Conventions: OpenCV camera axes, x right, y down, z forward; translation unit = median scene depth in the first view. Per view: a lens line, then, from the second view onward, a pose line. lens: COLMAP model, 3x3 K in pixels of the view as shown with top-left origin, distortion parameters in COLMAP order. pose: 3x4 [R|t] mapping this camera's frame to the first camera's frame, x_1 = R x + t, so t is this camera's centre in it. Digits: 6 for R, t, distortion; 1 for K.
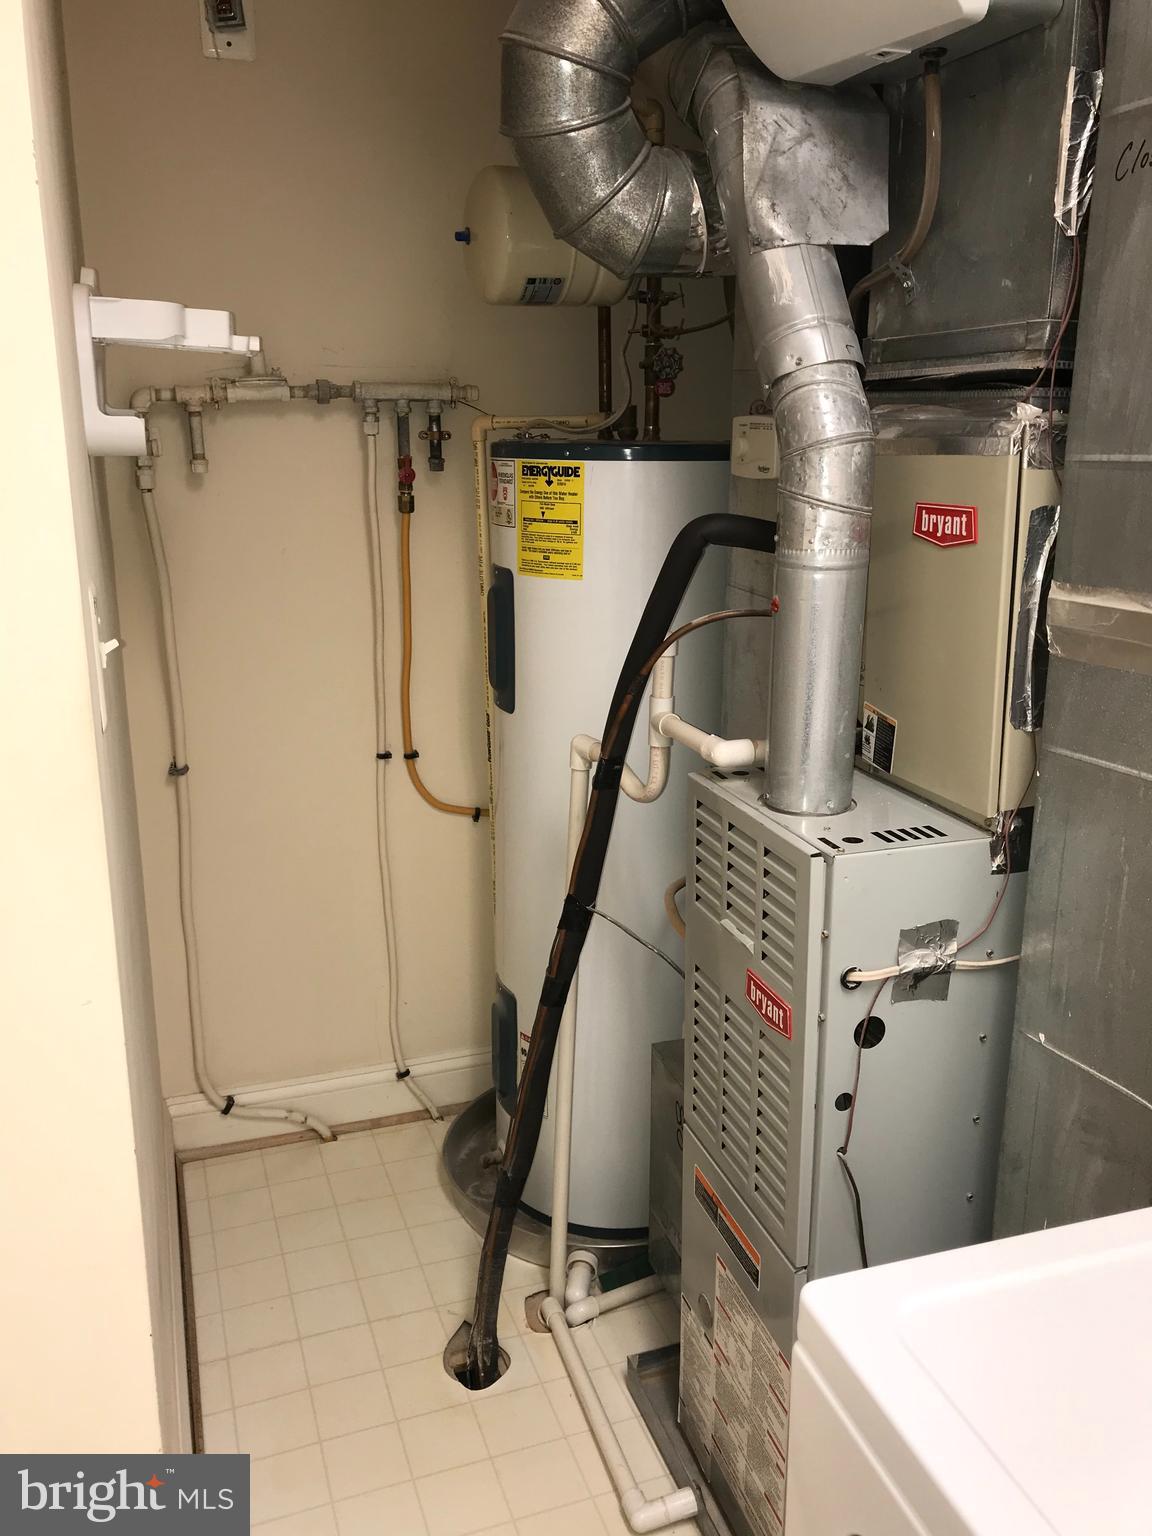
lens RADIAL K [[1323.3, 0, 576.0], [0, 1323.3, 768.0], [0, 0, 1]] dist [-0.007526, 0.103909]
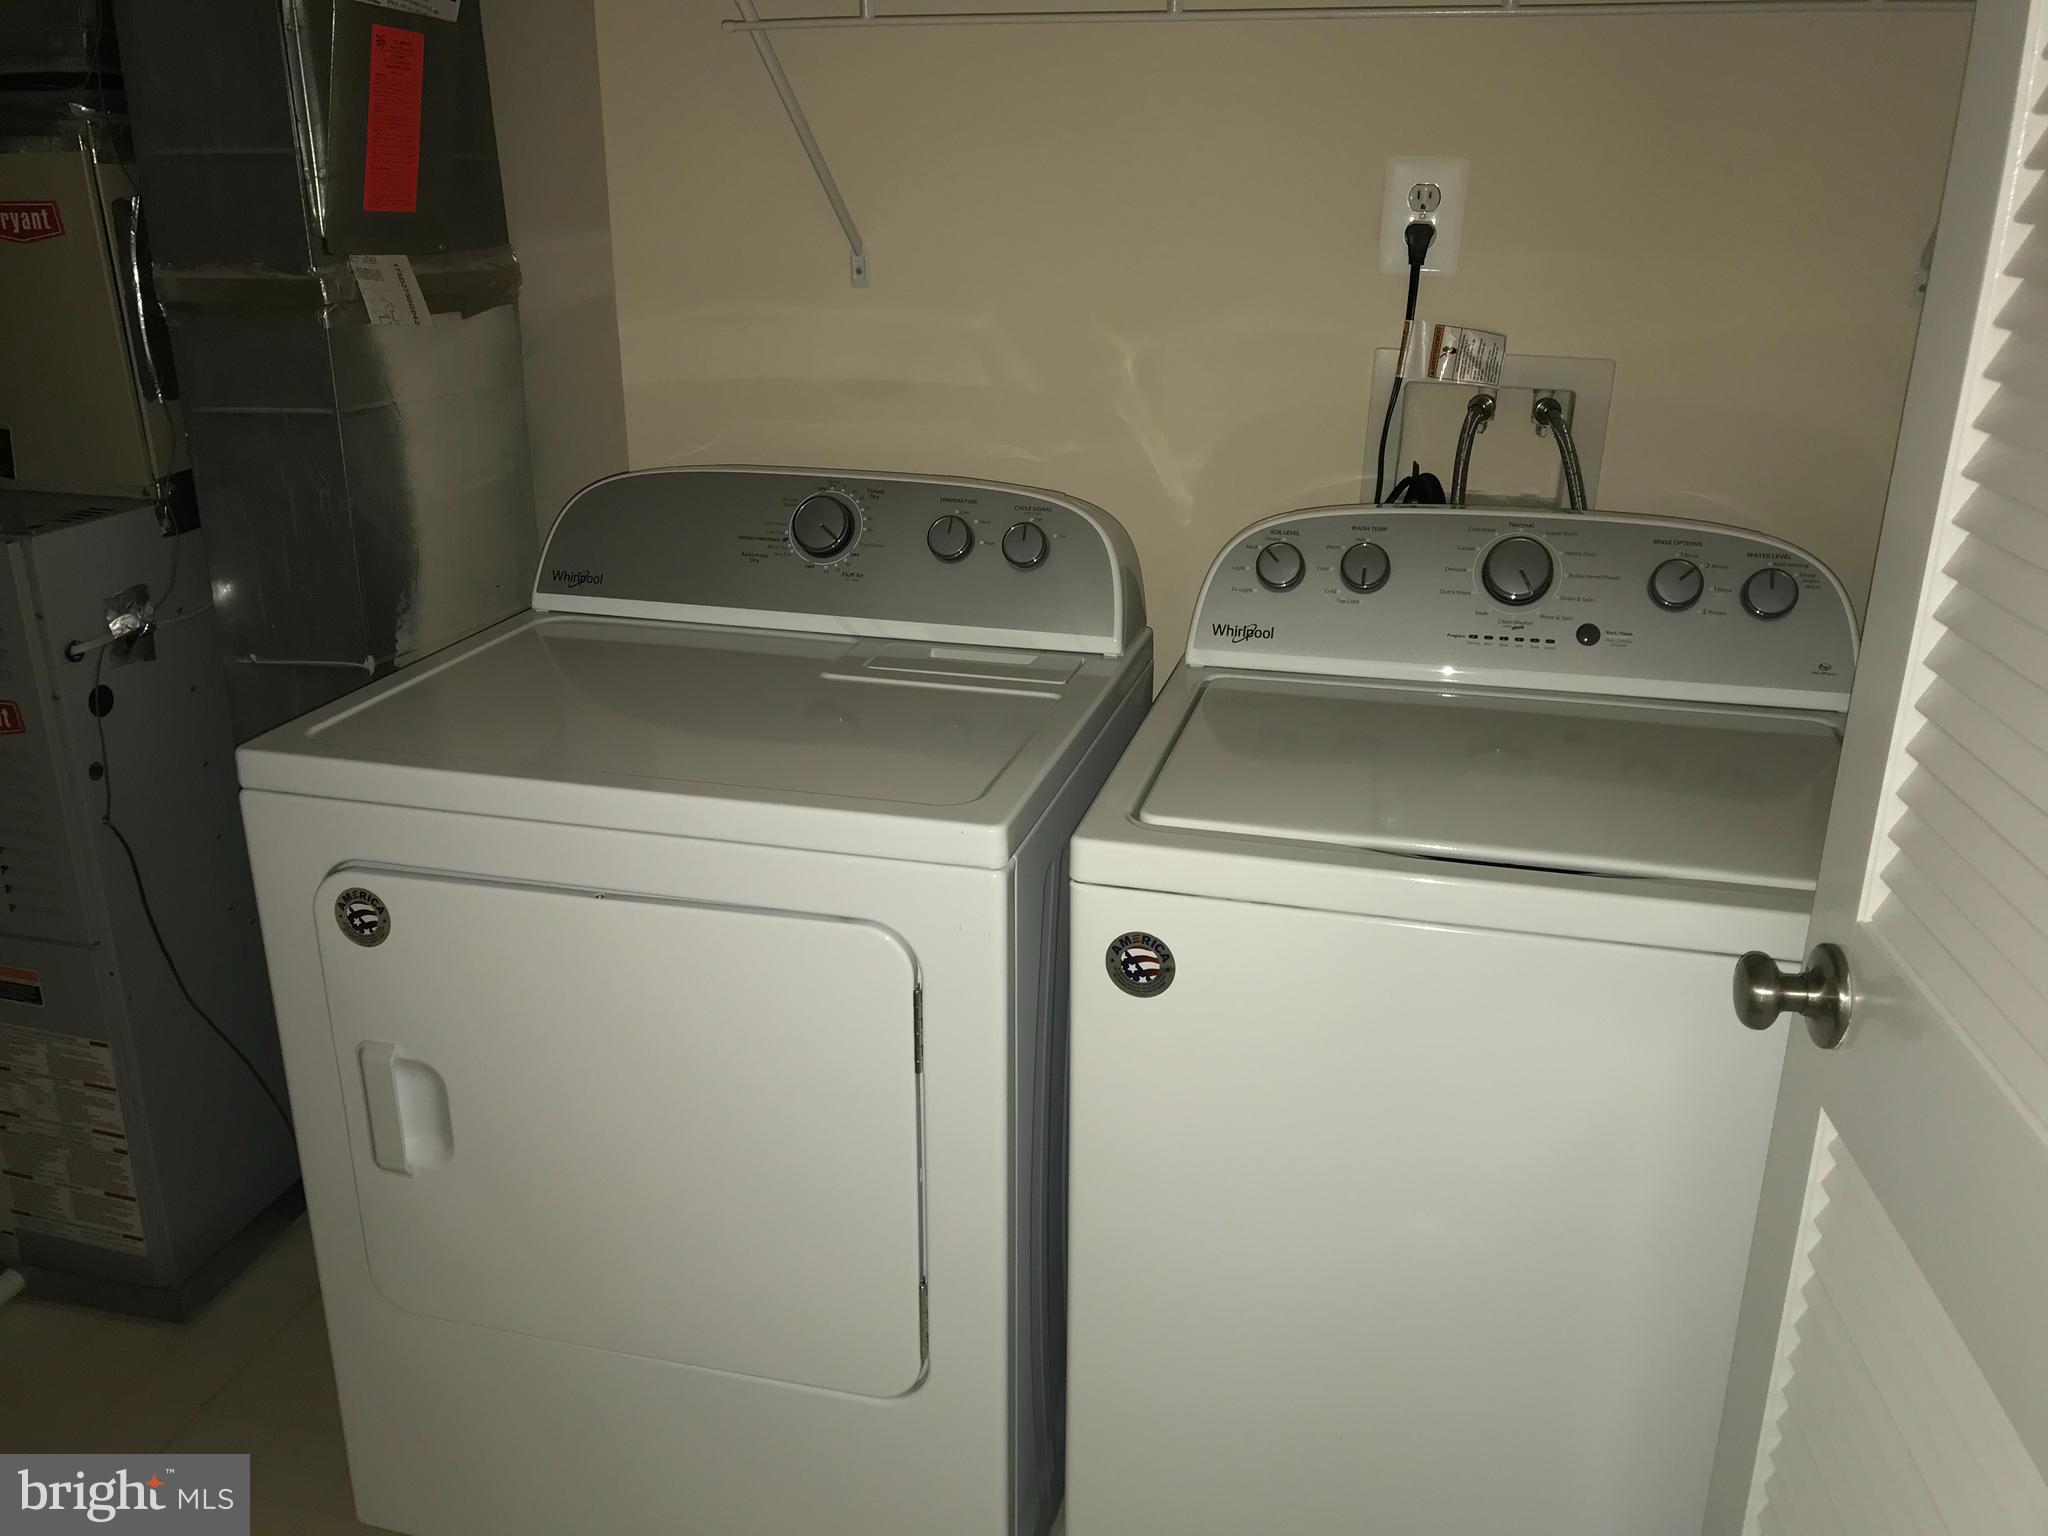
lens RADIAL K [[1703.6, 0, 1024.0], [0, 1703.6, 768.0], [0, 0, 1]] dist [-0.017281, -0.007334]
pose [[0.567121, -0.281573, 0.774009, -0.441043], [0.204207, 0.958476, 0.199056, 0.132134], [-0.797918, 0.045170, 0.601071, -0.434298]]
